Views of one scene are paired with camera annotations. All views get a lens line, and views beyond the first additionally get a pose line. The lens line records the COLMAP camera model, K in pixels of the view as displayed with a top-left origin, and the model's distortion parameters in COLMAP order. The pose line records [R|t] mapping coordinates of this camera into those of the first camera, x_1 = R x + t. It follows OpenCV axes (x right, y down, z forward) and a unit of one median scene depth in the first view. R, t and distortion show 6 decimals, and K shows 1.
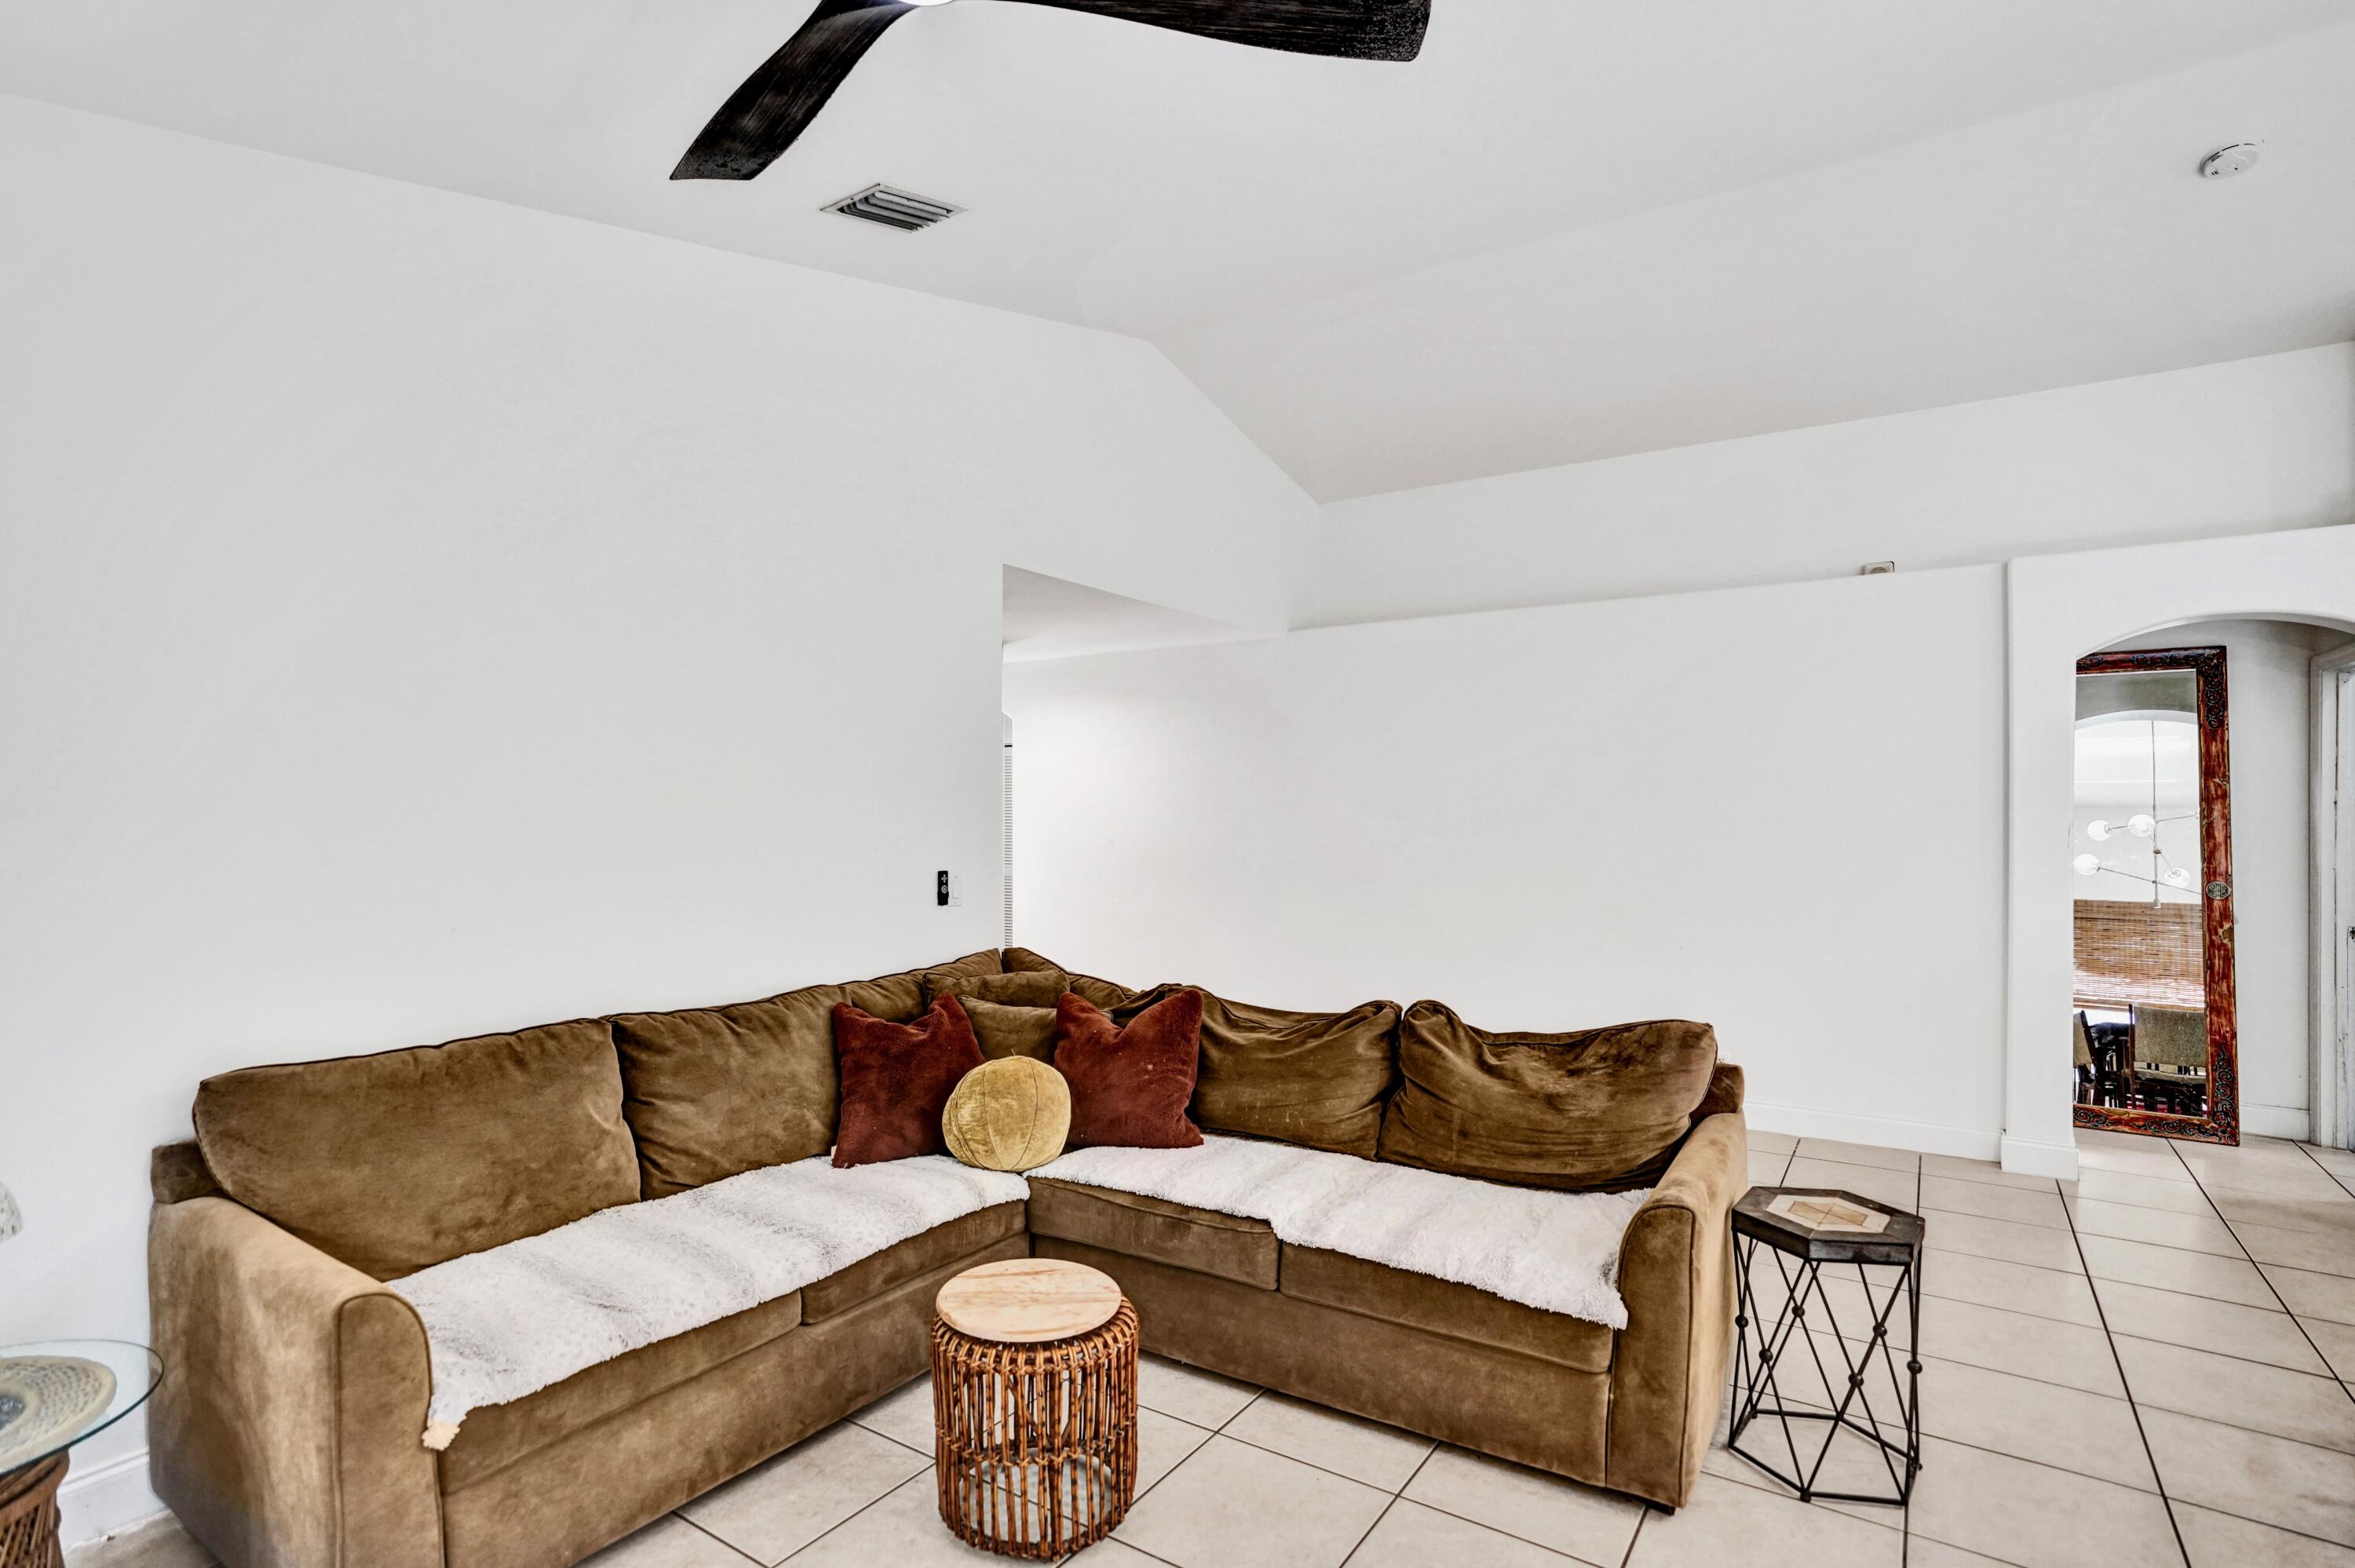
lens RADIAL K [[1144.1, 0, 1182.9], [0, 1144.1, 795.2], [0, 0, 1]] dist [-0.059230, 0.029866]
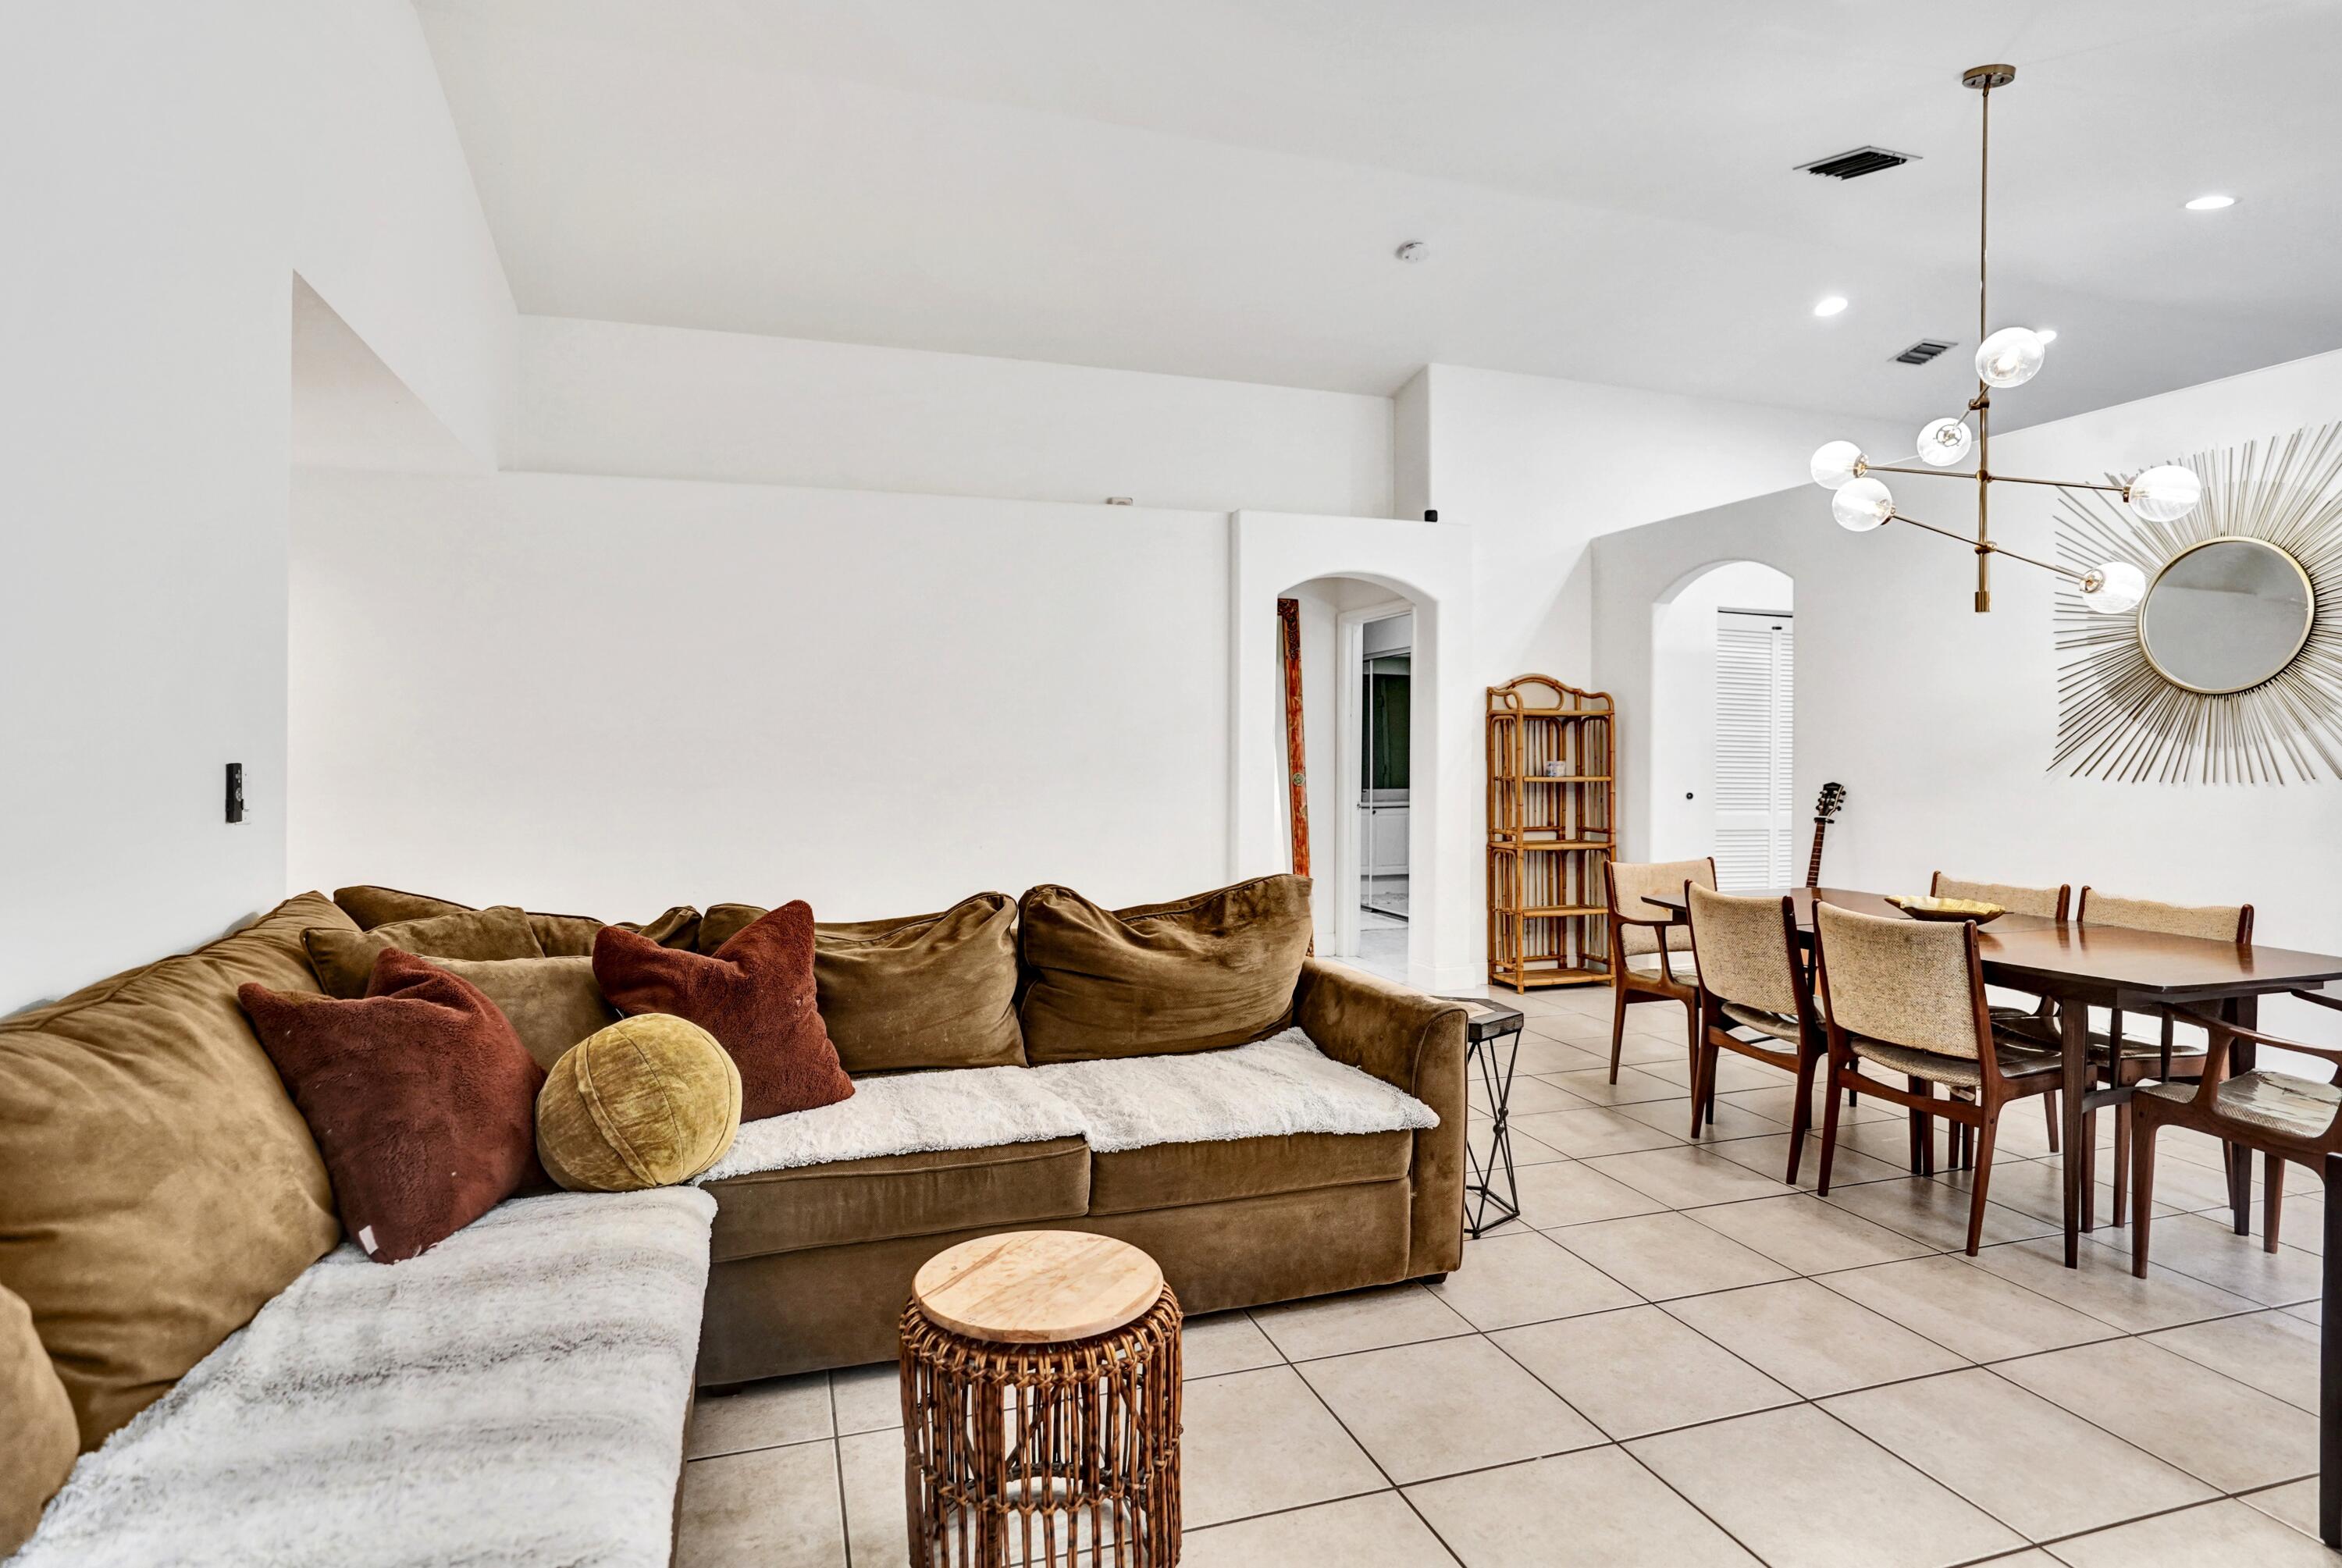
lens RADIAL K [[1212.7, 0, 1167.3], [0, 1212.7, 748.1], [0, 0, 1]] dist [-0.048913, 0.028190]
pose [[0.625310, 0.002945, 0.780371, -0.550455], [-0.011195, 0.999924, 0.005197, 0.072165], [-0.780296, -0.011987, 0.625295, 0.355128]]
